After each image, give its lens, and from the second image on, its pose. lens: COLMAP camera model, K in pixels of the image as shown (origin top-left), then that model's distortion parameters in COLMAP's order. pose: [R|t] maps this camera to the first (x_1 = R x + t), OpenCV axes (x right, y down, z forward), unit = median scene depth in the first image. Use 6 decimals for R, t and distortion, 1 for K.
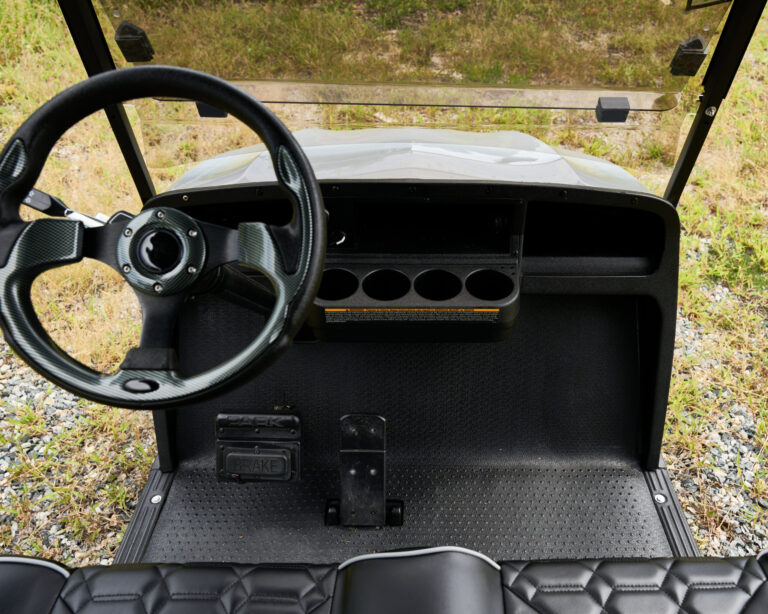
lens RADIAL K [[664.6, 0, 384.0], [0, 664.6, 307.0], [0, 0, 1]] dist [-0.015196, -0.008924]
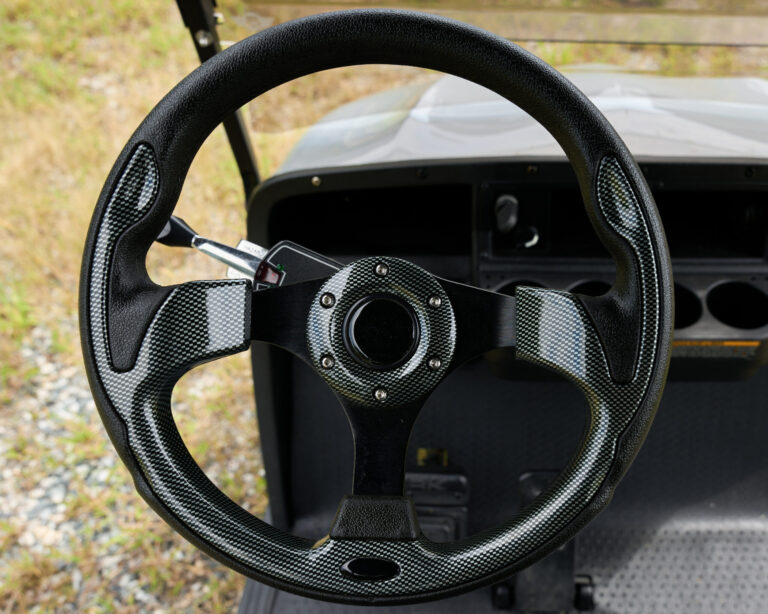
lens RADIAL K [[695.3, 0, 384.0], [0, 695.3, 307.0], [0, 0, 1]] dist [-0.003903, 0.002099]
pose [[0.999821, 0.006775, -0.017649, -0.208062], [-0.004659, 0.993087, 0.117286, -0.115446], [0.018321, -0.117182, 0.992941, 0.244552]]
